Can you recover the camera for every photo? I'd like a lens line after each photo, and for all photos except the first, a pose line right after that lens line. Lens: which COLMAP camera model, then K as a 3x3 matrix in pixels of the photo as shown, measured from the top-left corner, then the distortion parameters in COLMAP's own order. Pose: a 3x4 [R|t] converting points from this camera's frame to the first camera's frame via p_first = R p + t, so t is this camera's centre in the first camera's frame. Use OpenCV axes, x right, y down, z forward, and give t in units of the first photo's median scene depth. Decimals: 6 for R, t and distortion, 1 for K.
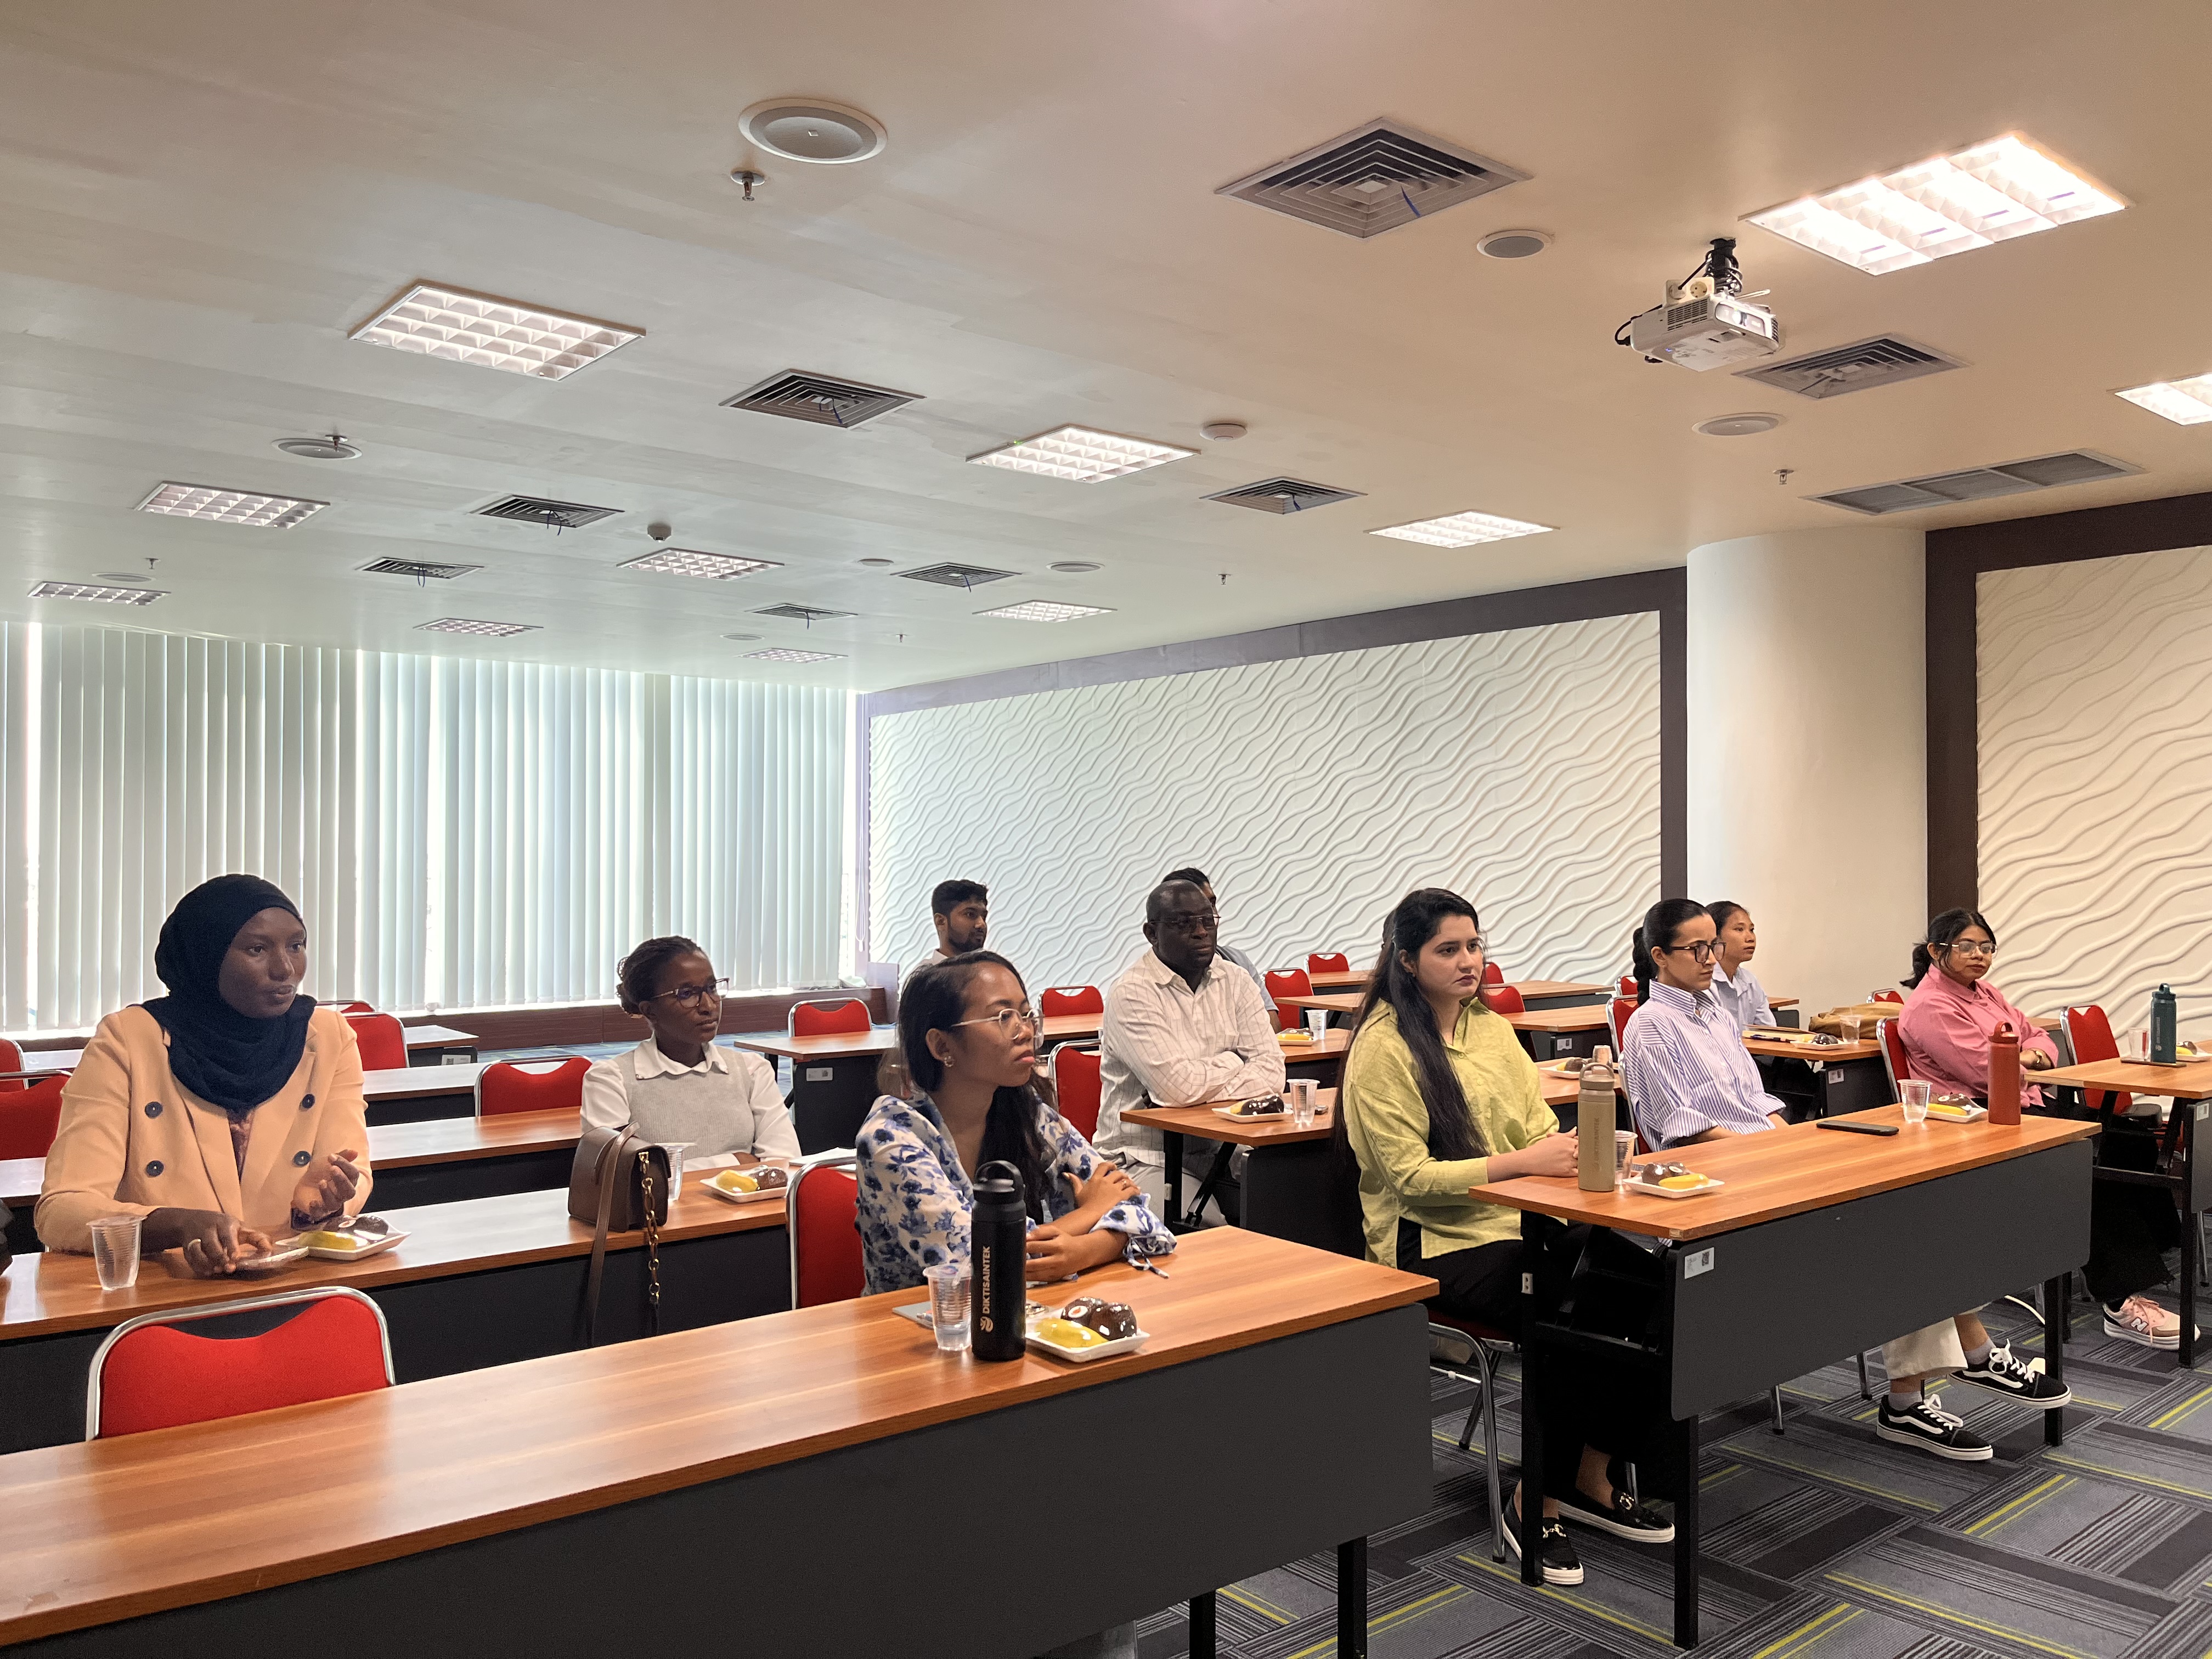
lens RADIAL K [[1669.3, 0, 1115.5], [0, 1669.3, 853.9], [0, 0, 1]] dist [0.074346, -0.119039]
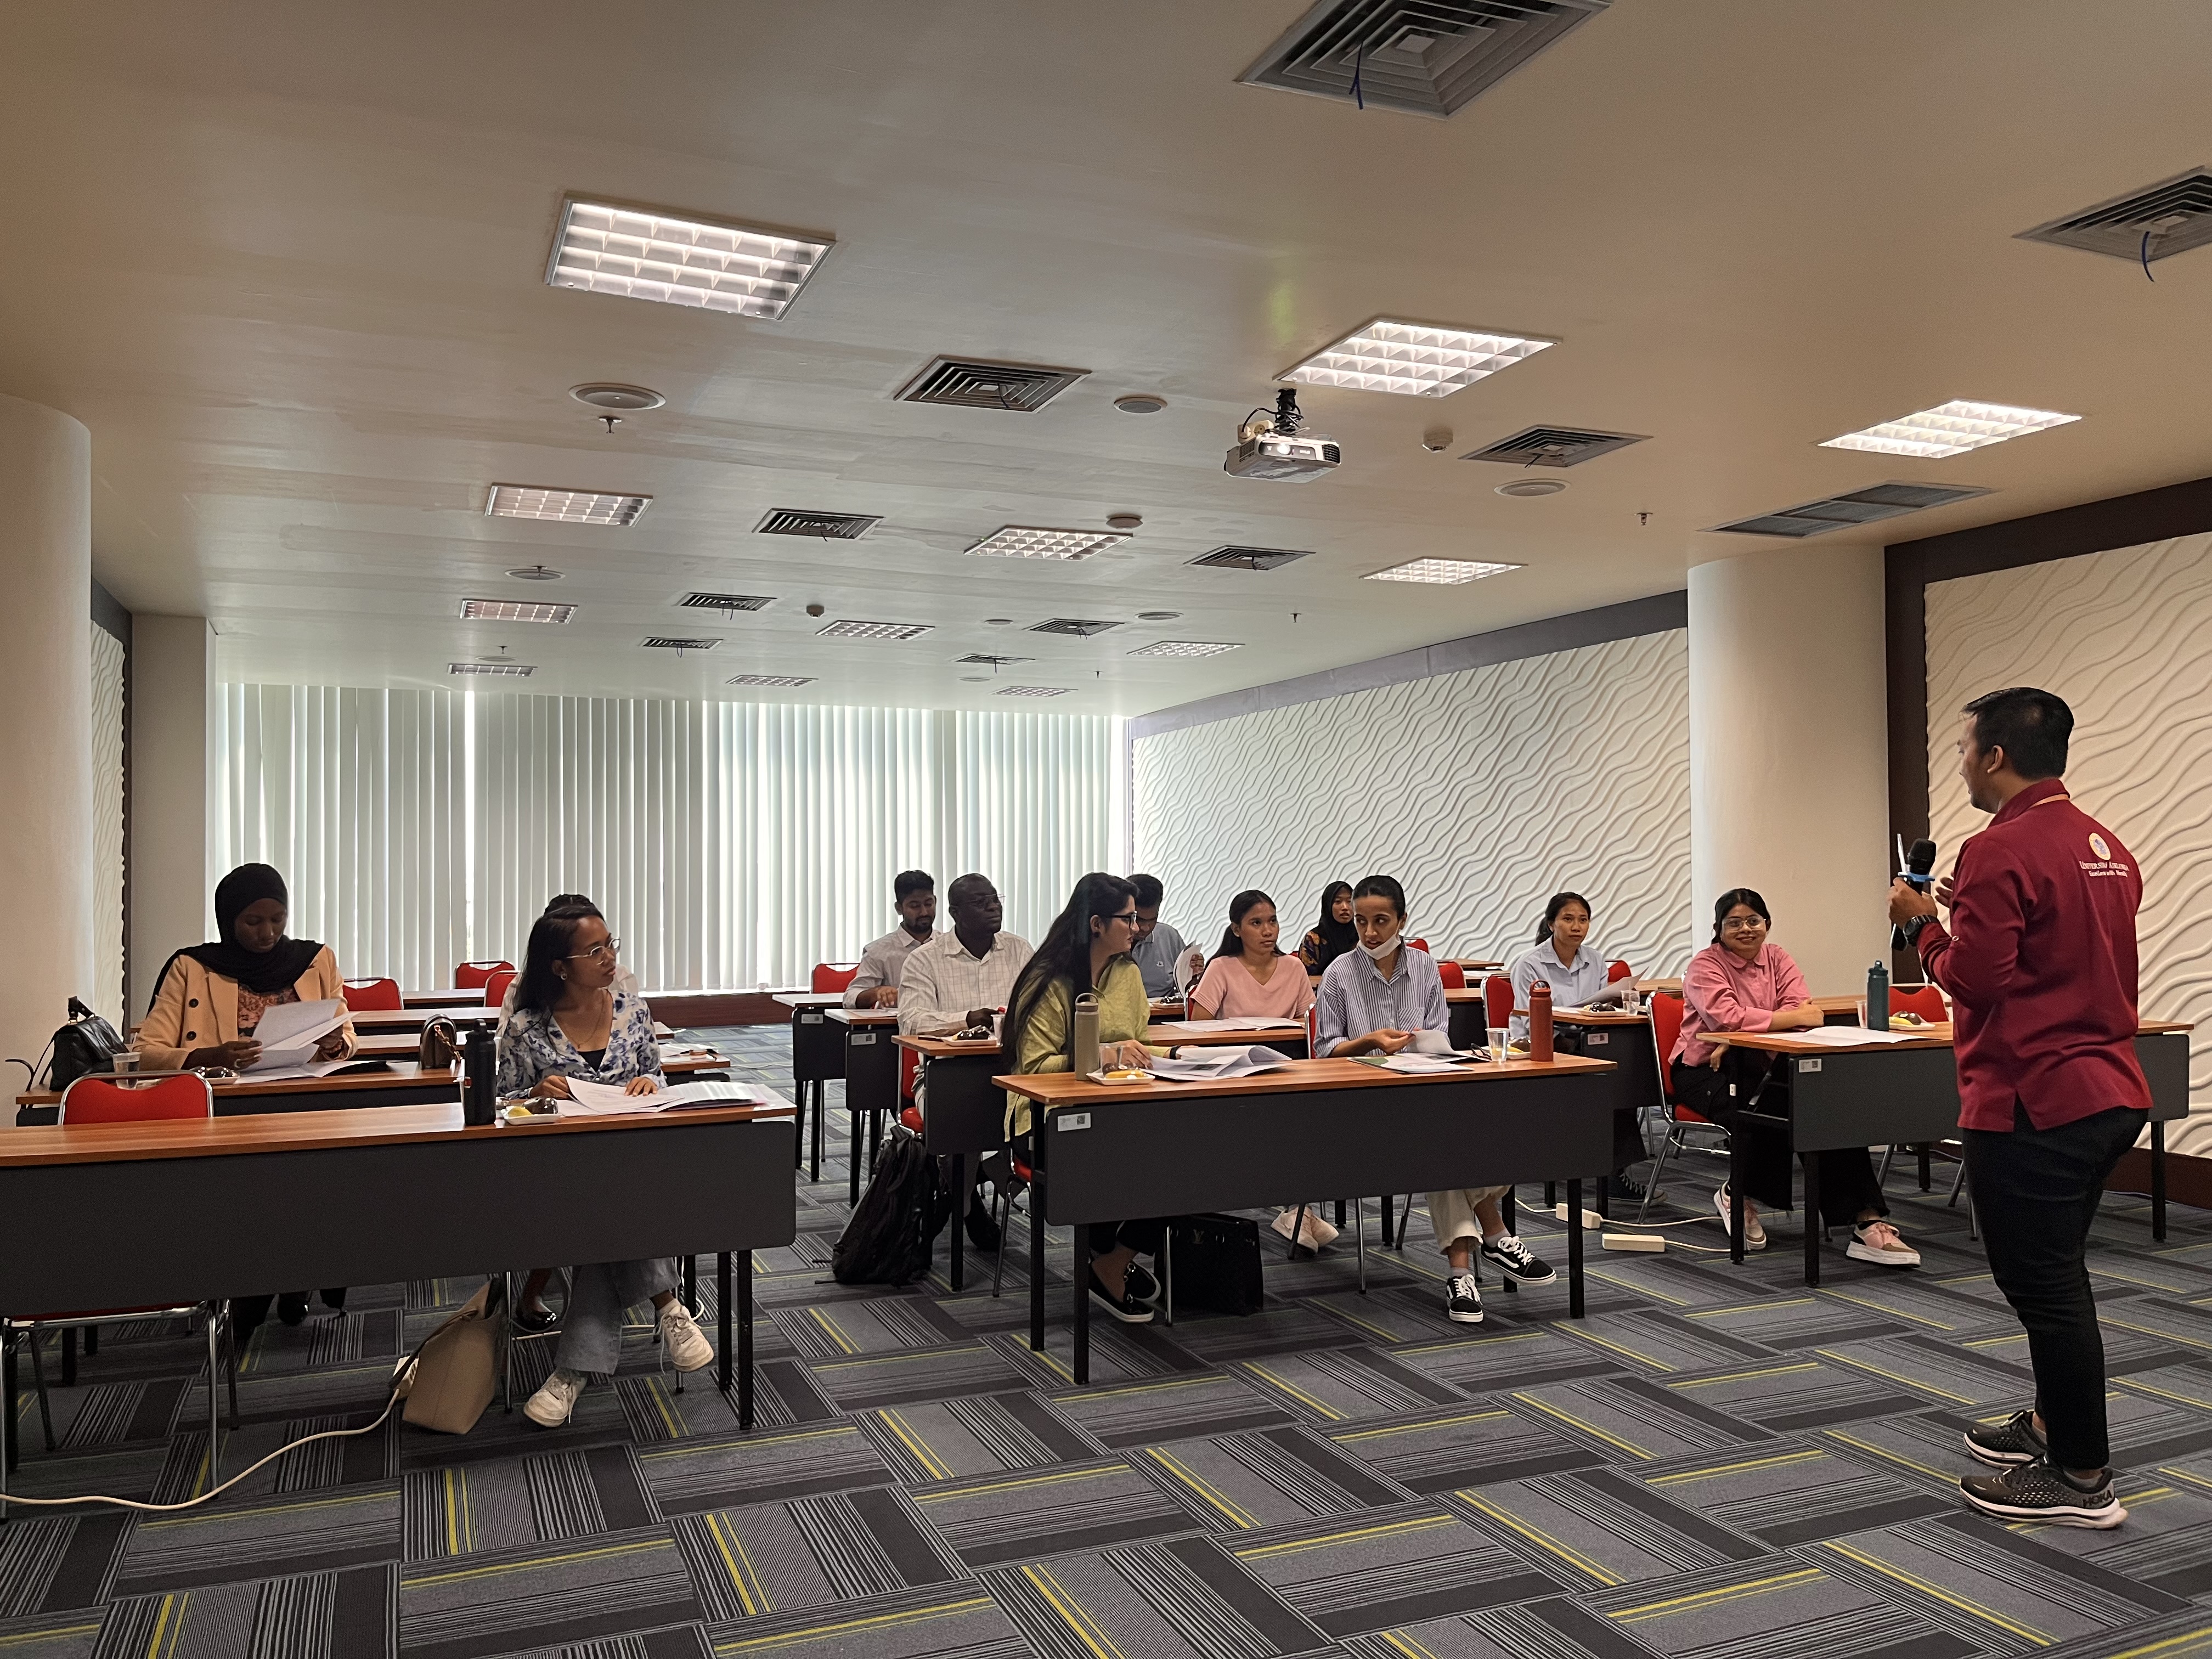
lens RADIAL K [[1670.5, 0, 1099.4], [0, 1670.5, 841.2], [0, 0, 1]] dist [0.057653, -0.086717]
pose [[0.955043, -0.012770, -0.296194, 0.506573], [0.008882, 0.999856, -0.014469, 0.009756], [0.296336, 0.011188, 0.955018, -0.258228]]
